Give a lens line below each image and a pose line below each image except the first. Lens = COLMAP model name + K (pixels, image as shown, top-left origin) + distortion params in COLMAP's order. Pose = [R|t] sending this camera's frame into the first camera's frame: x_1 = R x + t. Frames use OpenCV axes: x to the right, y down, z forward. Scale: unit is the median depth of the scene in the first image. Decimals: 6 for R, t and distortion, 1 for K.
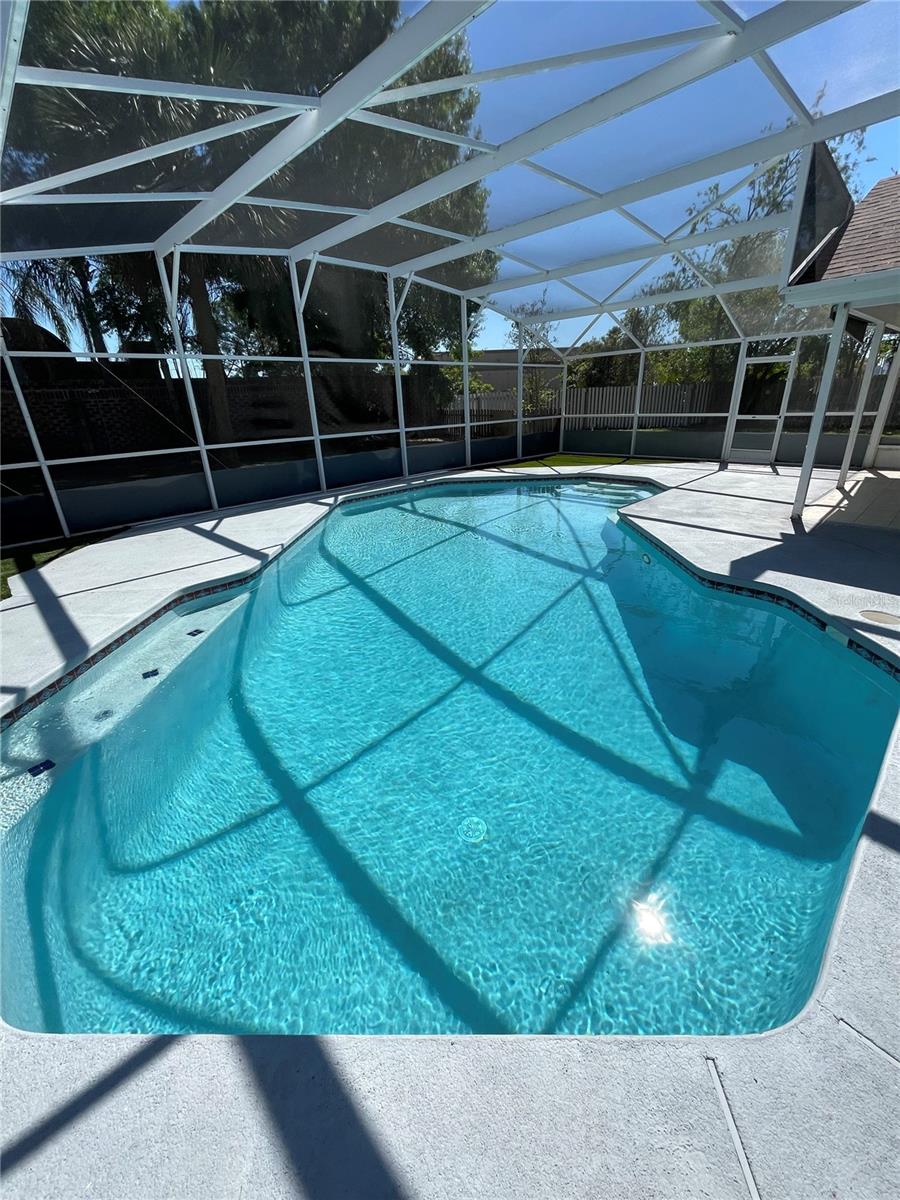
lens RADIAL K [[482.0, 0, 453.6], [0, 482.0, 598.6], [0, 0, 1]] dist [-0.002244, -0.000300]
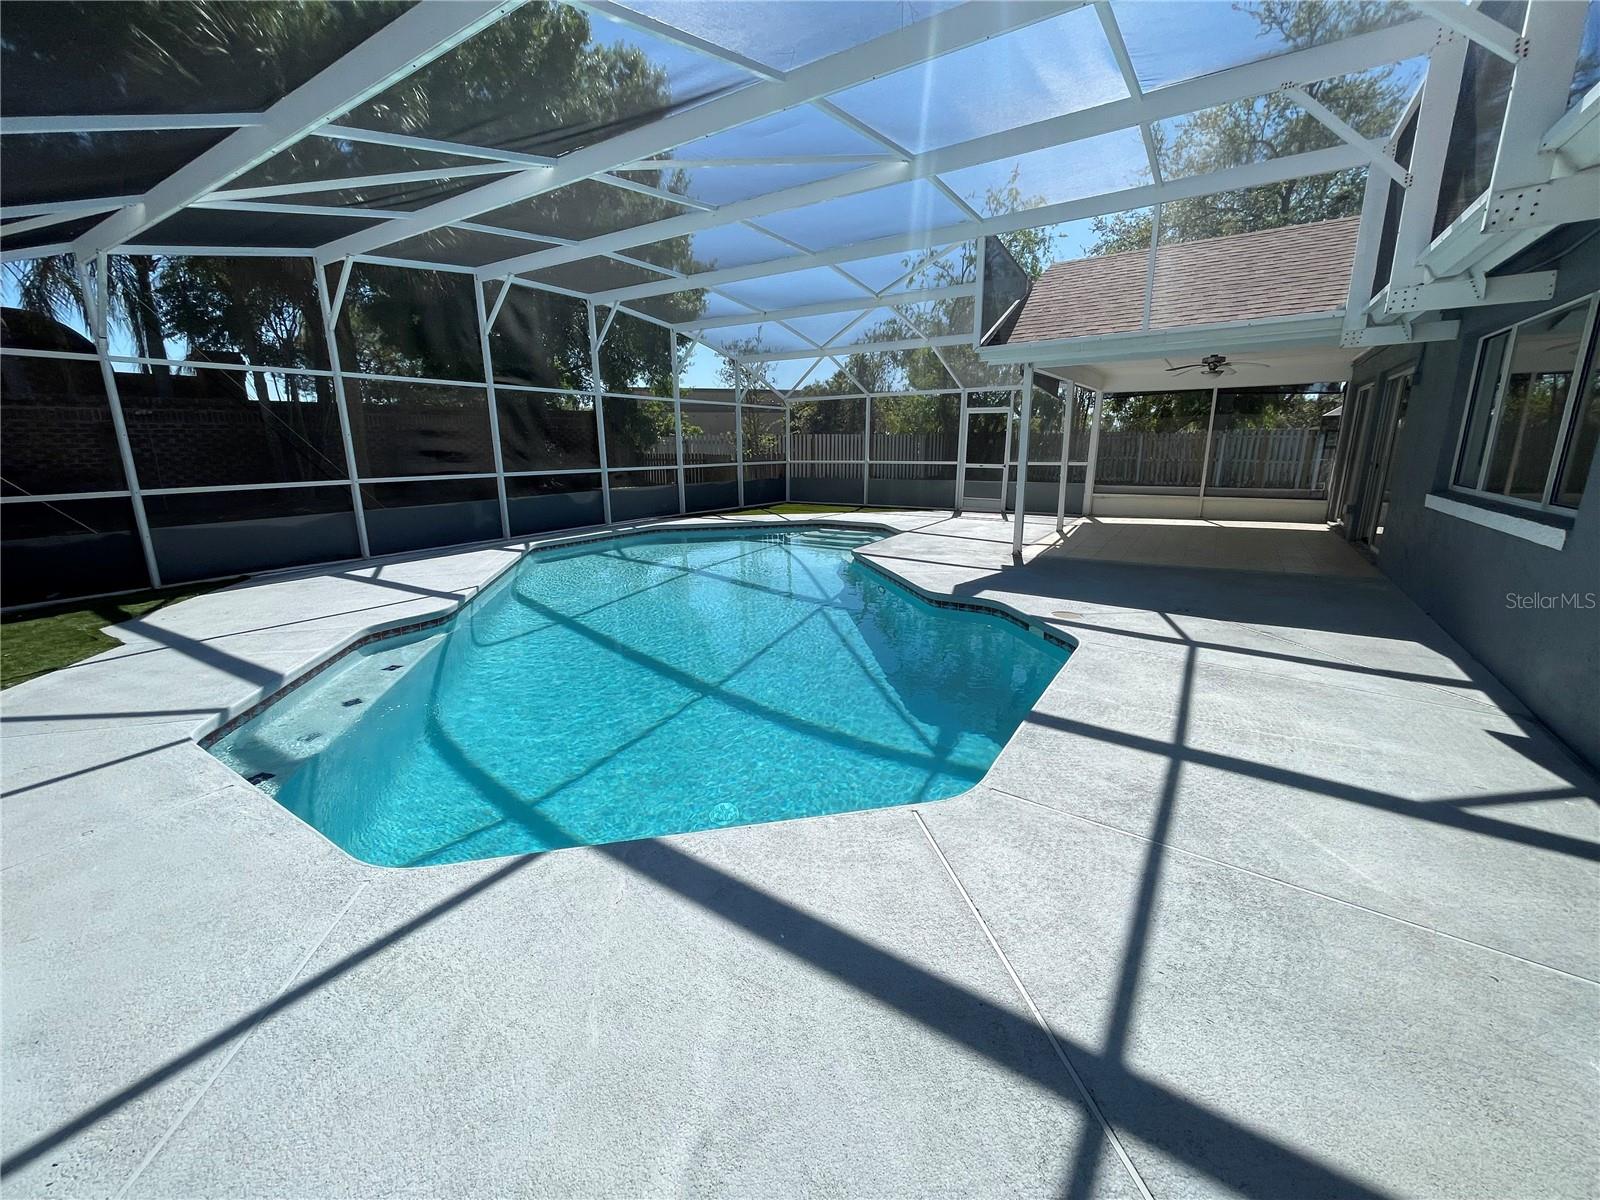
lens RADIAL K [[642.6, 0, 795.5], [0, 642.6, 596.2], [0, 0, 1]] dist [-0.002244, -0.000300]
pose [[0.974750, -0.019778, 0.222421, -0.045310], [0.056210, 0.985727, -0.158690, 0.087586], [-0.216108, 0.167185, 0.961949, -0.158882]]
